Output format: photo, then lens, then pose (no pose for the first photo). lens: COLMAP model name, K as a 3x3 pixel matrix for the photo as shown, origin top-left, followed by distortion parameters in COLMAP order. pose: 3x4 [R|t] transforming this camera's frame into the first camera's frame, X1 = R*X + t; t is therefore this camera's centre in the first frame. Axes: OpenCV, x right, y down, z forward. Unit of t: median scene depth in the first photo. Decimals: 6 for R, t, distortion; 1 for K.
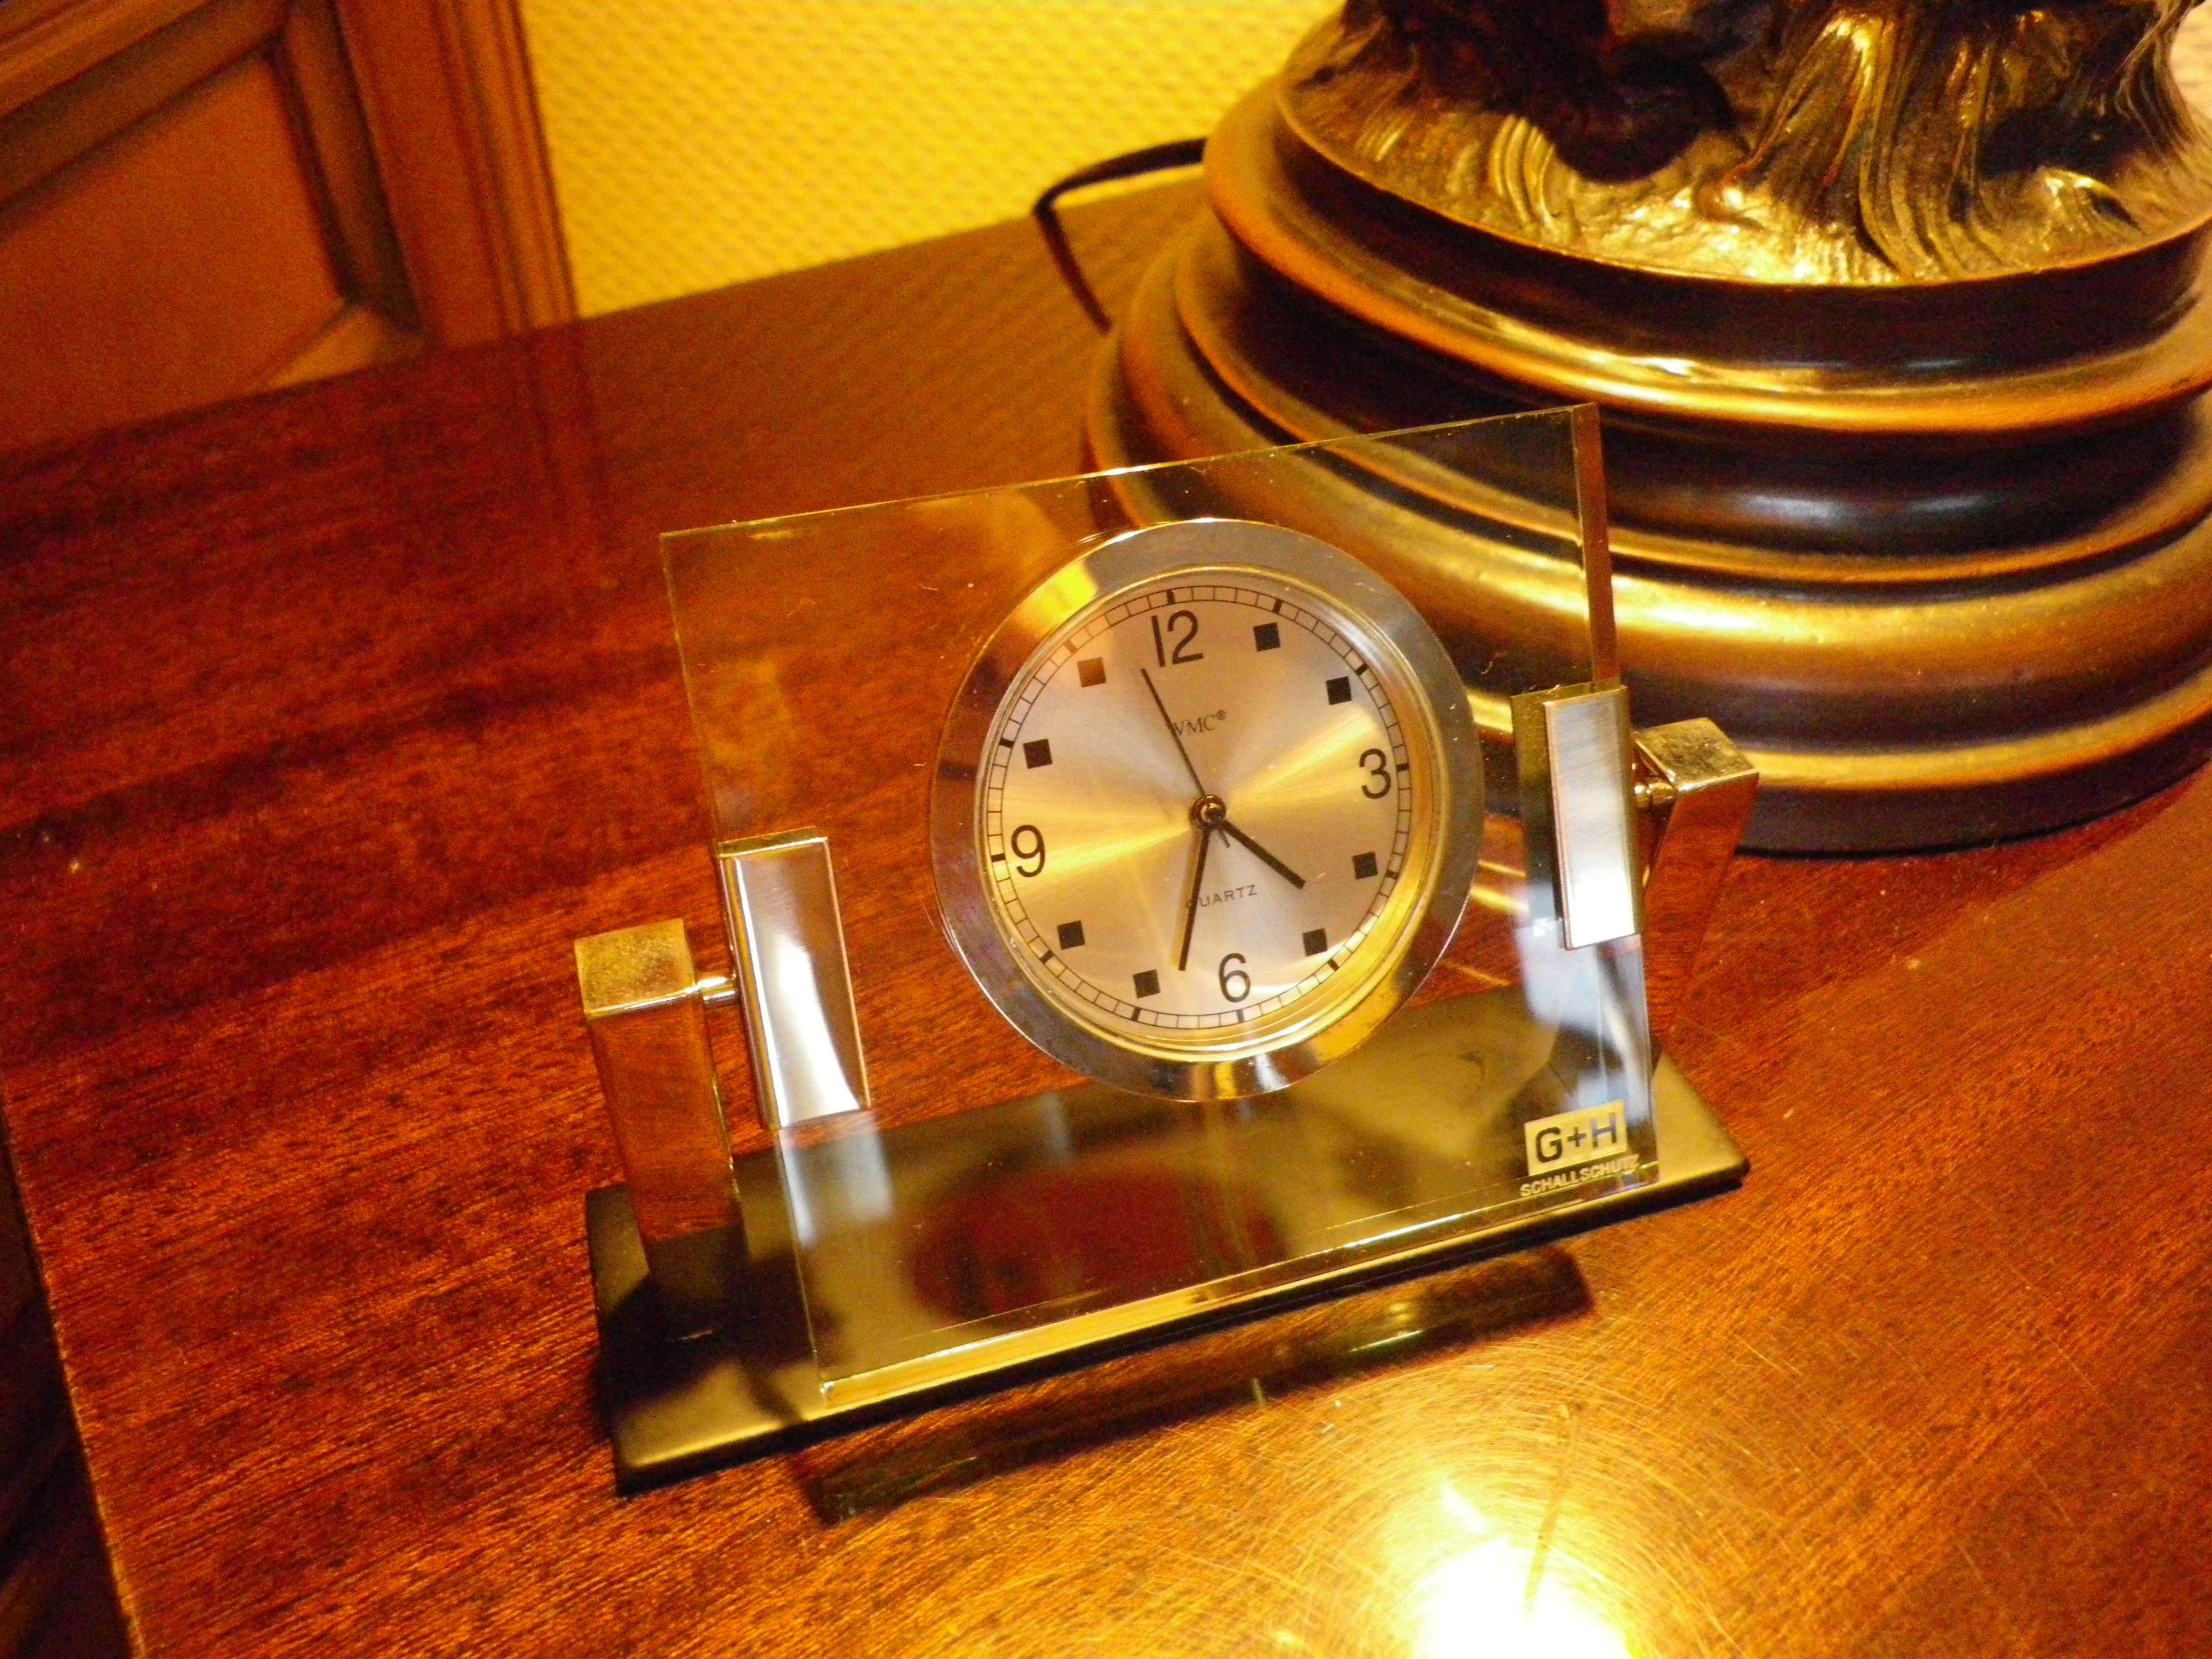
lens RADIAL K [[1709.2, 0, 1096.8], [0, 1709.2, 830.6], [0, 0, 1]] dist [-0.015273, 0.023472]
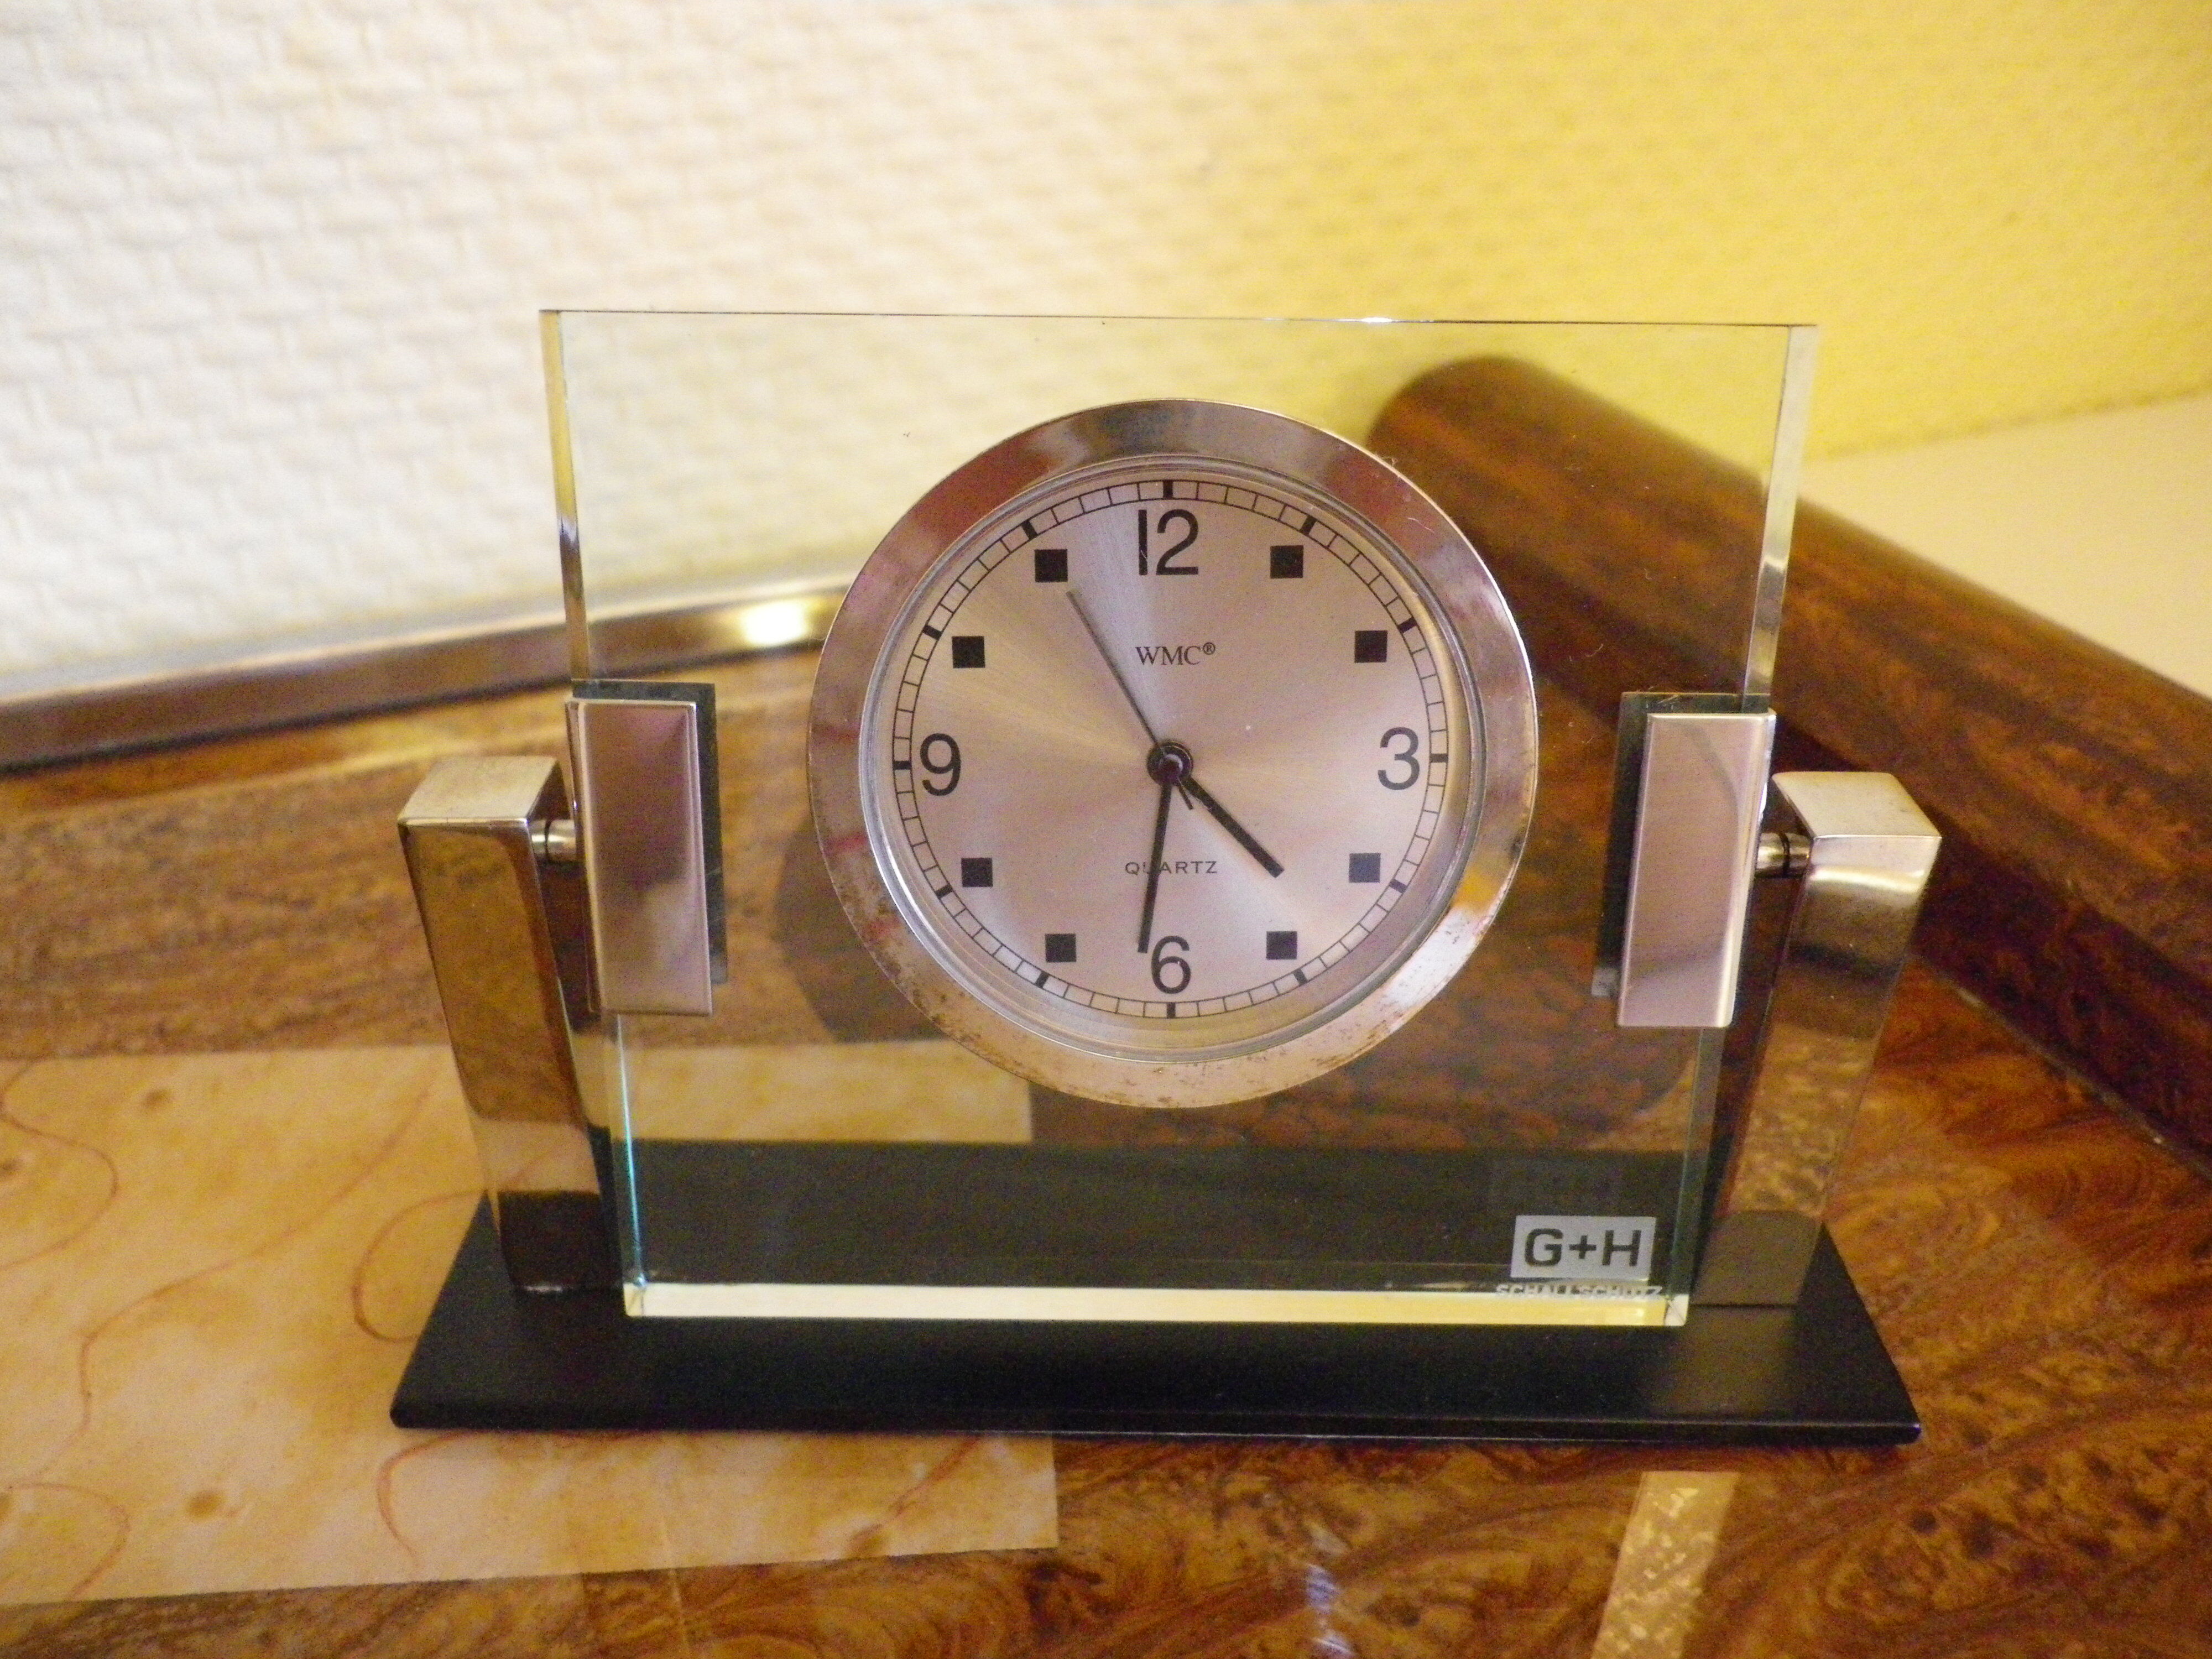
lens RADIAL K [[1709.2, 0, 1103.4], [0, 1709.2, 838.6], [0, 0, 1]] dist [-0.015273, 0.023472]
pose [[0.949179, 0.227763, -0.217219, 0.197306], [-0.196770, 0.968080, 0.155252, -0.086210], [0.245646, -0.104620, 0.963697, 0.191348]]
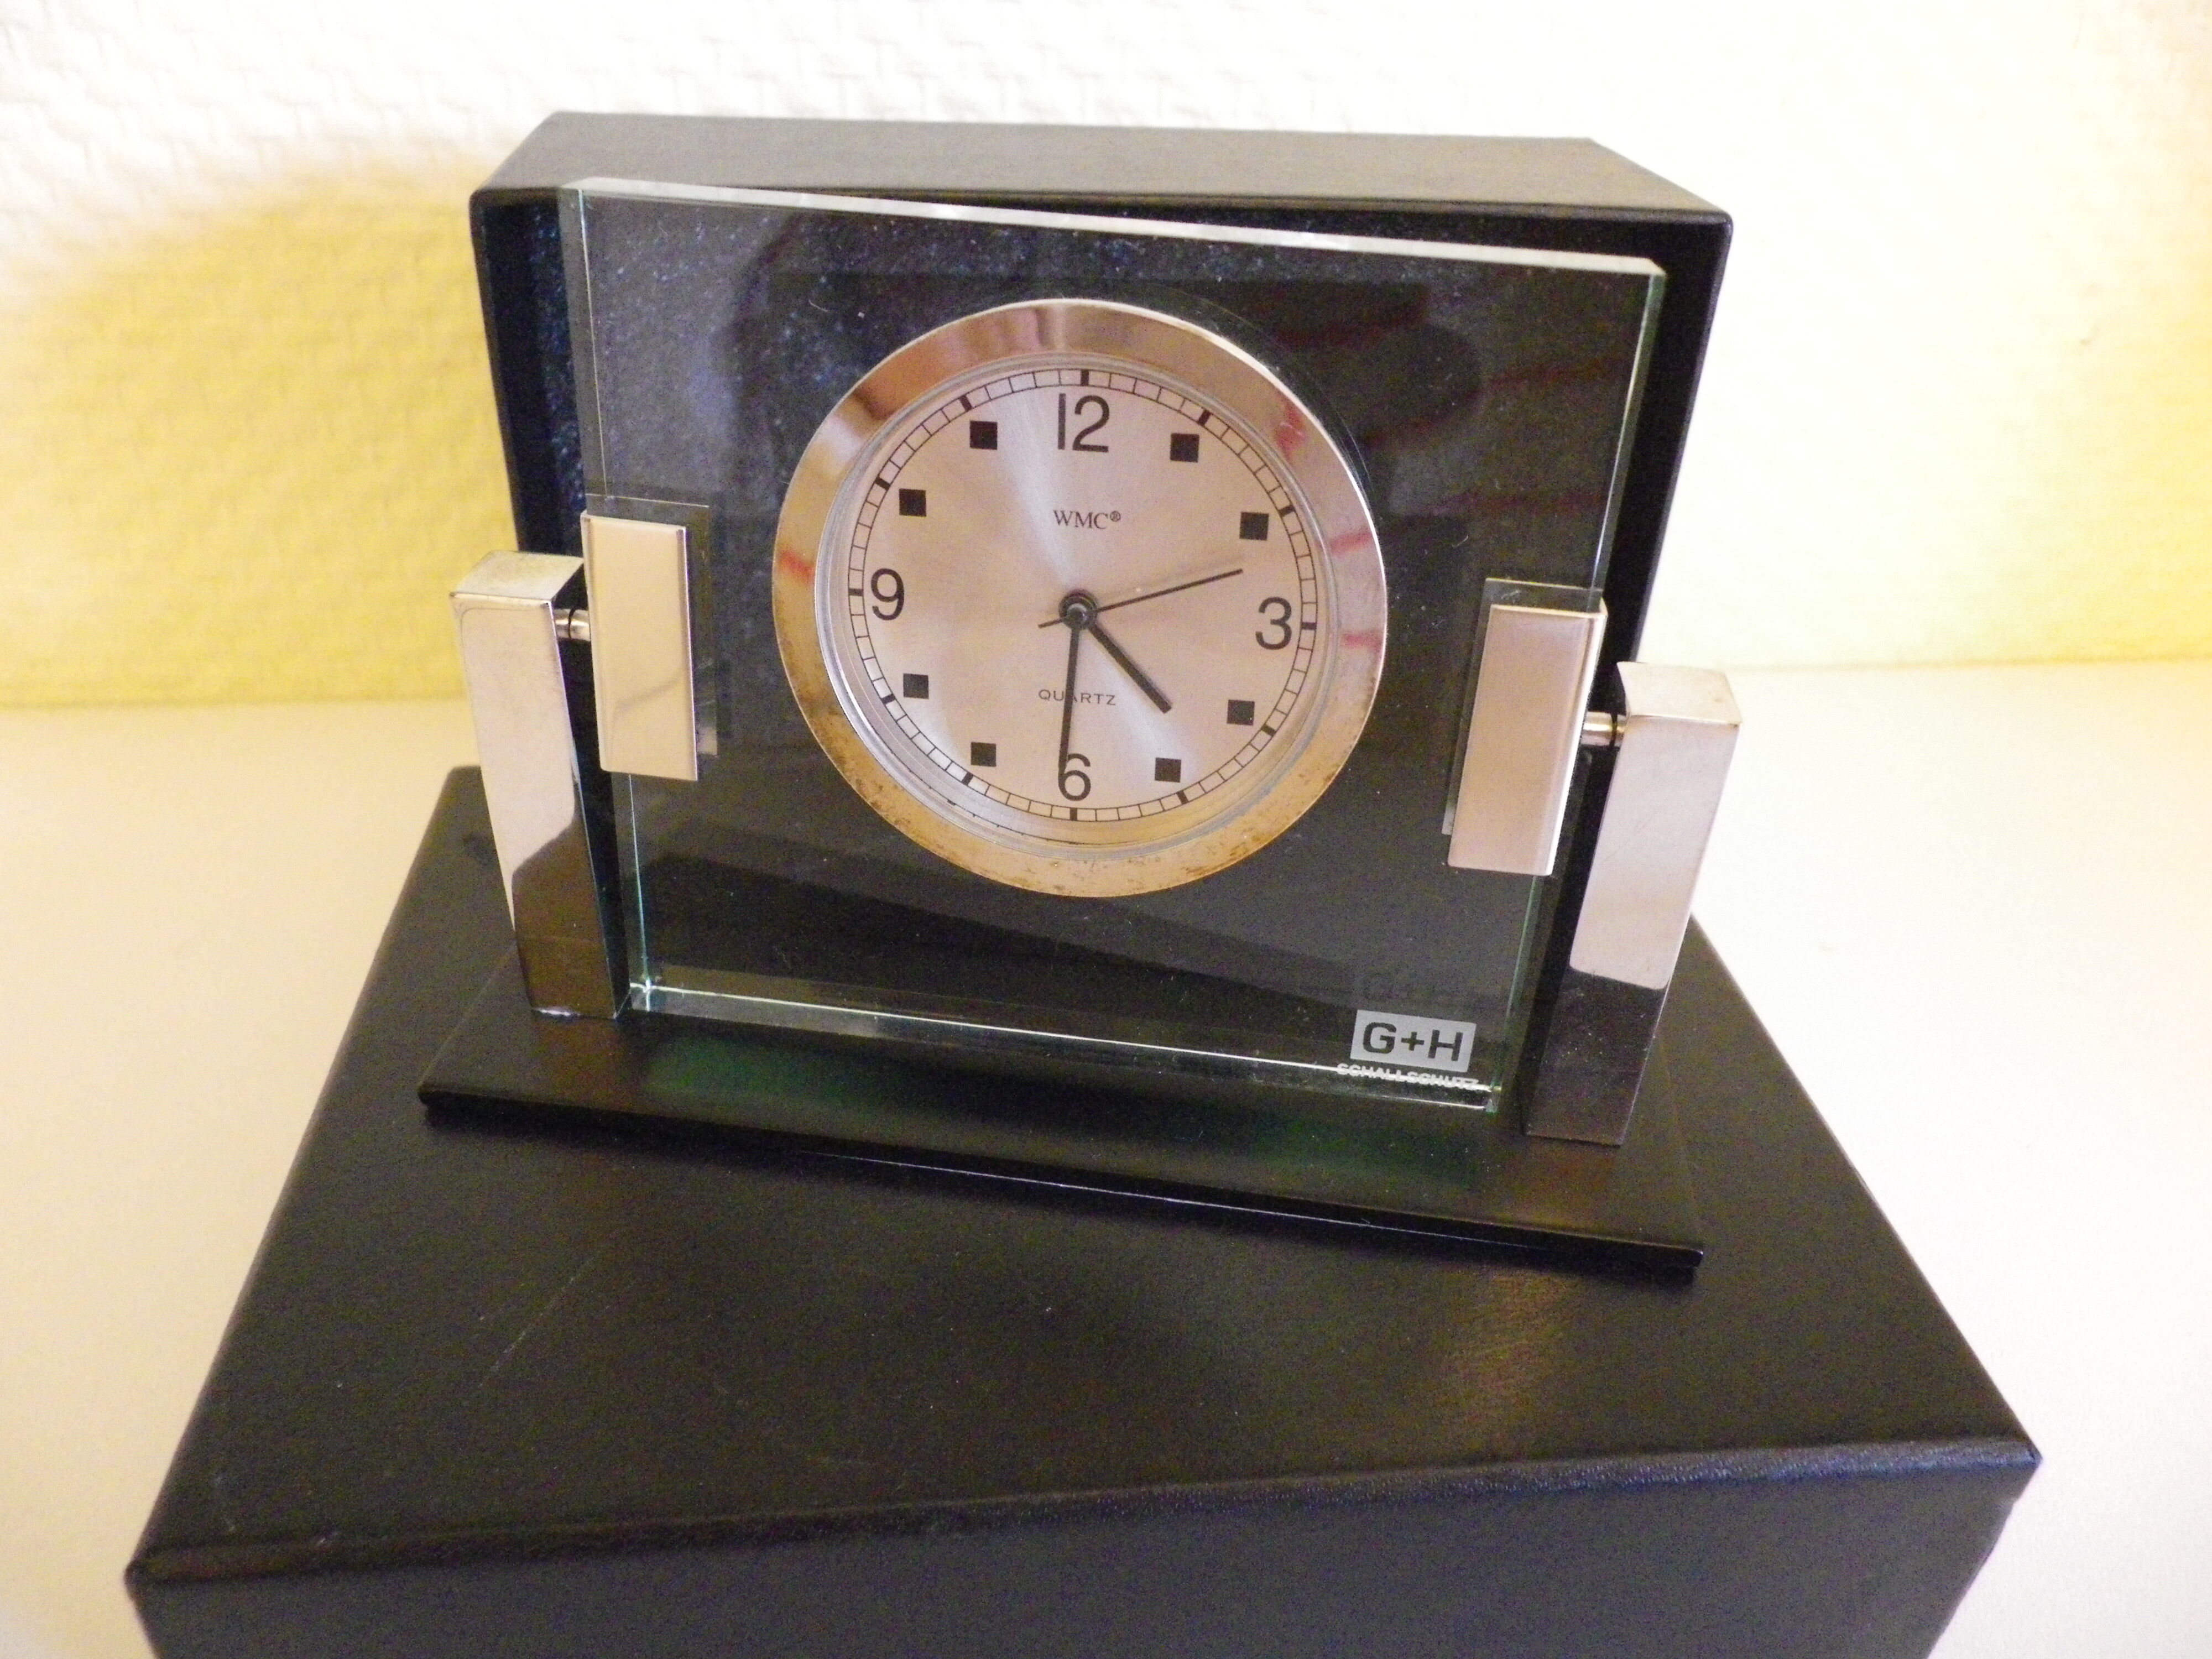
lens RADIAL K [[1709.2, 0, 1105.9], [0, 1709.2, 840.2], [0, 0, 1]] dist [-0.015273, 0.023472]
pose [[0.900388, 0.353299, -0.253930, 0.328663], [-0.257741, 0.903318, 0.342908, -0.202640], [0.350529, -0.243302, 0.904397, 0.107912]]
